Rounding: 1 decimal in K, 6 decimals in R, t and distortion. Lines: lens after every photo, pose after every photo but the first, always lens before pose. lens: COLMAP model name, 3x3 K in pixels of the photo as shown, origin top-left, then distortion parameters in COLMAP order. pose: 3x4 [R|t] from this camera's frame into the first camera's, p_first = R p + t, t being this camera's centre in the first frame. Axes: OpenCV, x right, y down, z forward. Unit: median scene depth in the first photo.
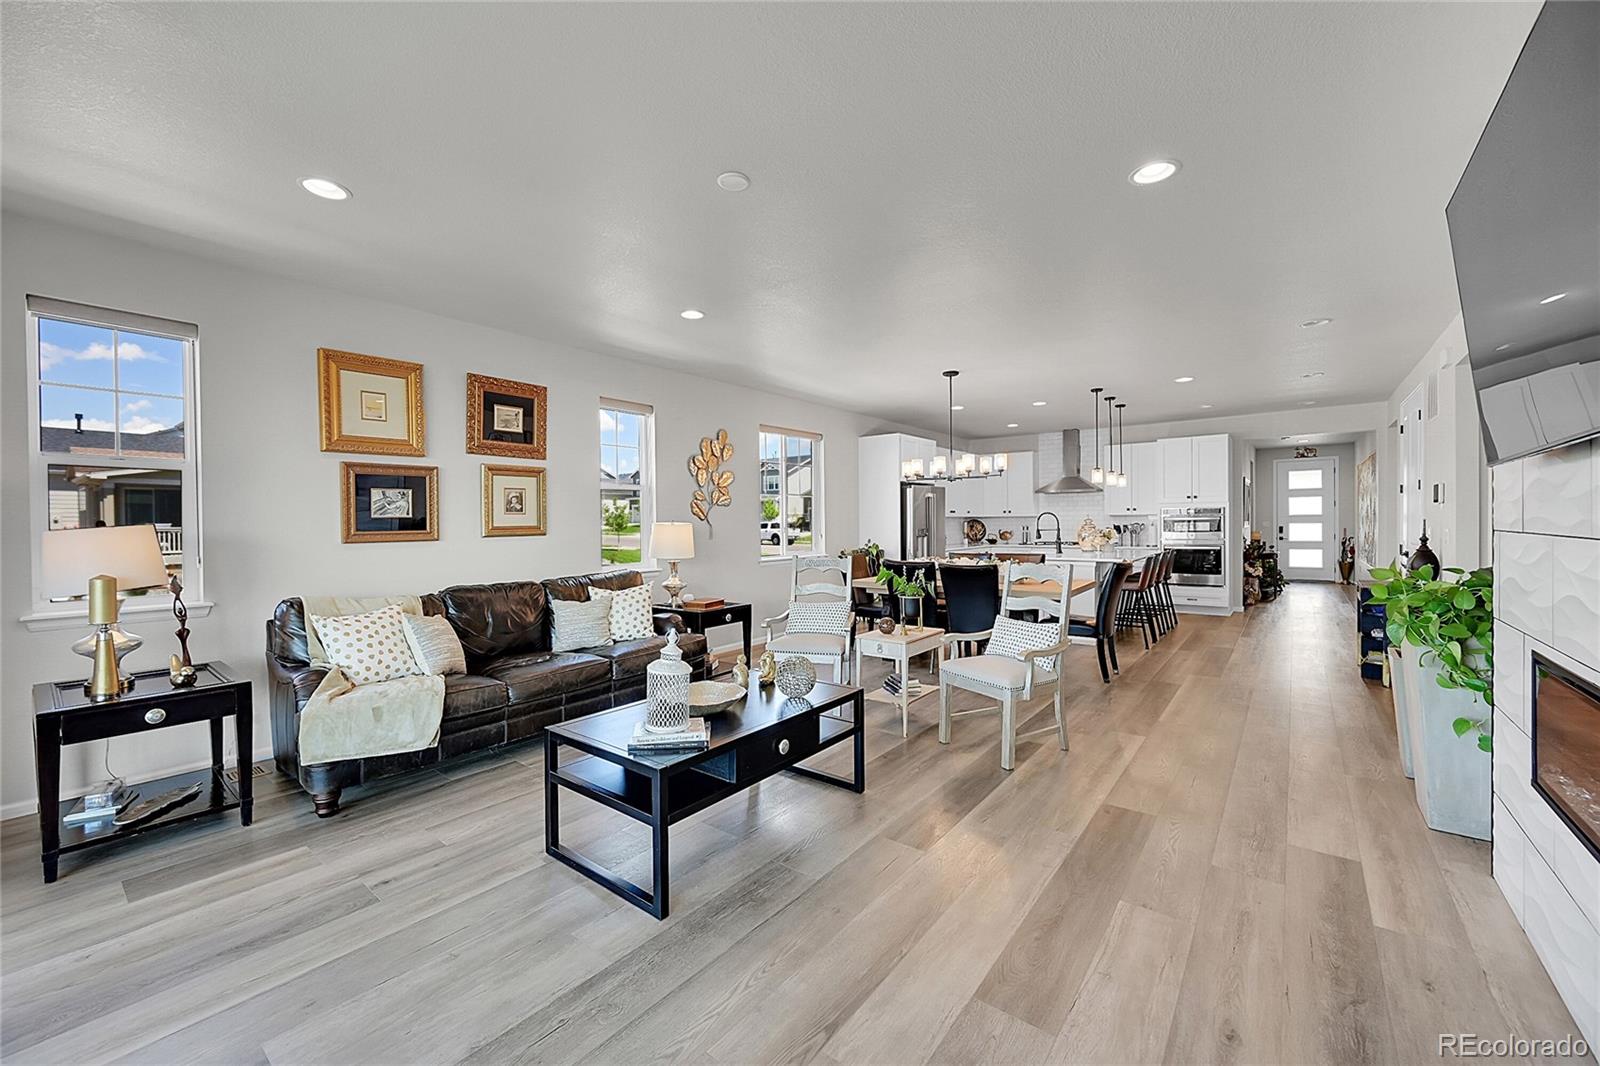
lens RADIAL K [[629.6, 0, 798.2], [0, 629.6, 529.8], [0, 0, 1]] dist [0.000687, -0.000013]
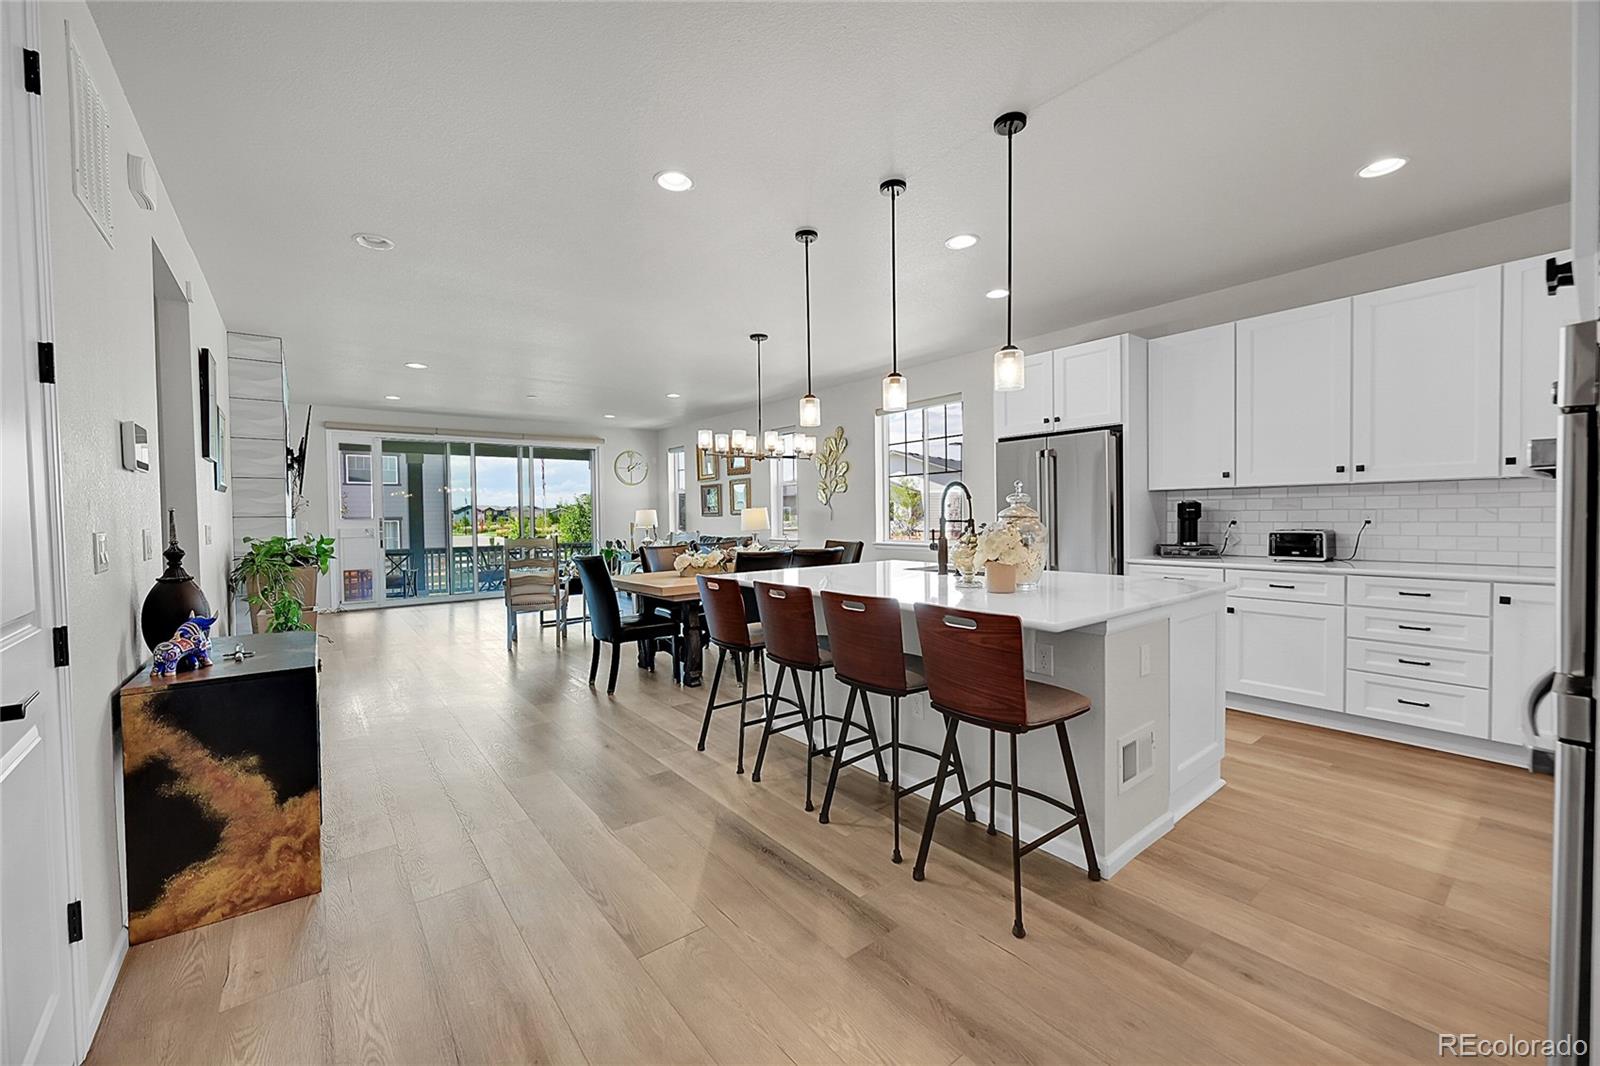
lens RADIAL K [[629.6, 0, 799.3], [0, 629.6, 532.7], [0, 0, 1]] dist [0.000687, -0.000013]
pose [[-0.231786, 0.041957, -0.971862, 0.684594], [0.002247, 0.999090, 0.042596, -0.008433], [0.972764, 0.007689, -0.231669, 0.790143]]
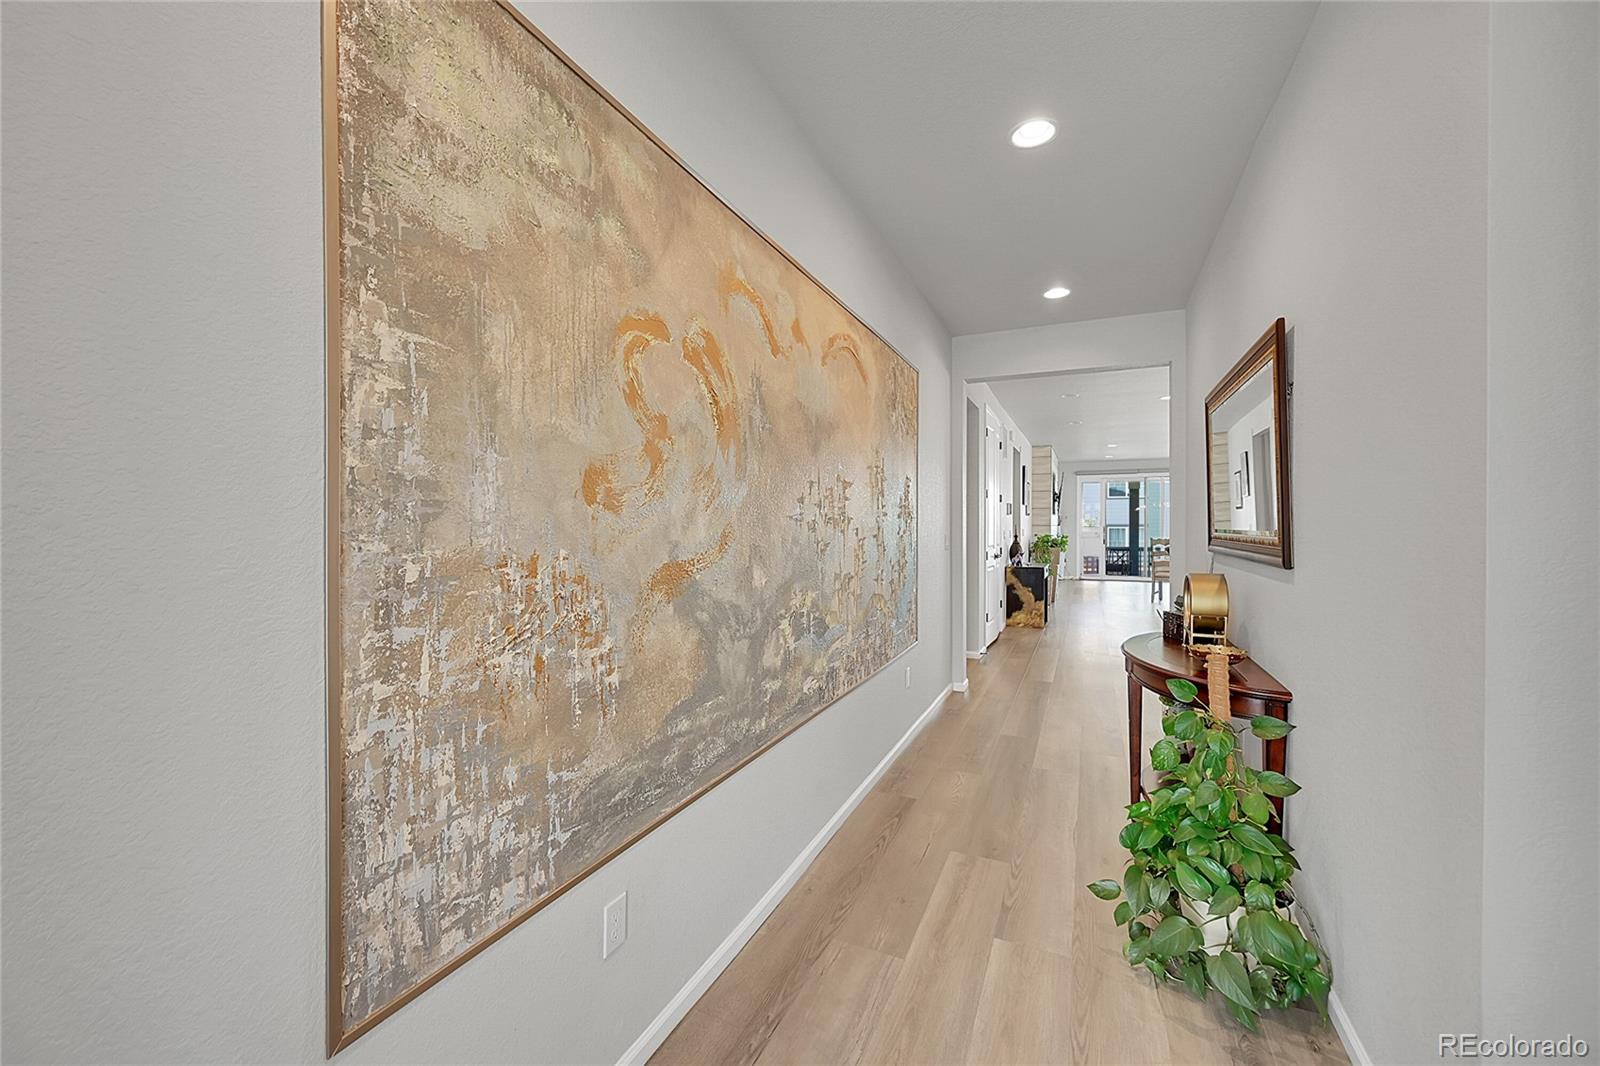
lens RADIAL K [[629.6, 0, 787.3], [0, 629.6, 527.3], [0, 0, 1]] dist [0.000687, -0.000013]
pose [[-0.975222, 0.012658, -0.220865, 1.019412], [0.009035, 0.999808, 0.017407, -0.022786], [0.221043, 0.014980, -0.975149, 1.301208]]
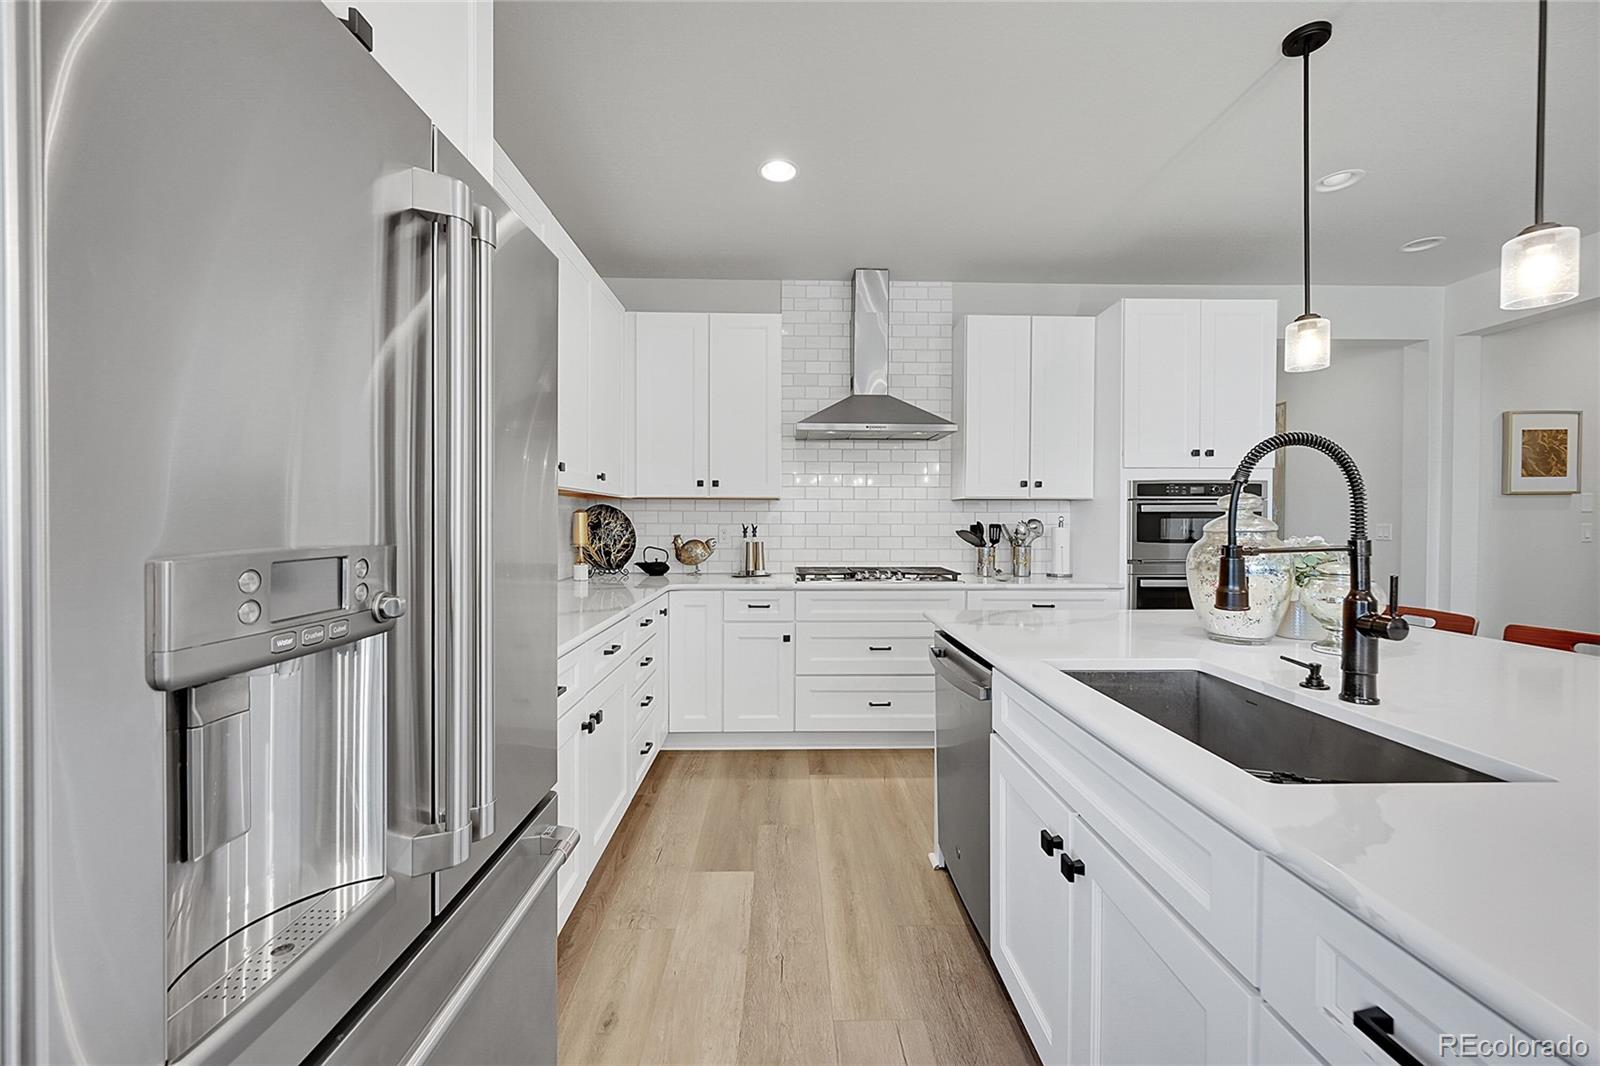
lens RADIAL K [[629.6, 0, 797.4], [0, 629.6, 522.7], [0, 0, 1]] dist [0.000687, -0.000013]
pose [[0.772221, 0.009060, 0.635289, 0.165211], [-0.001289, 0.999919, -0.012693, -0.003156], [-0.635352, 0.008983, 0.772170, 0.761860]]
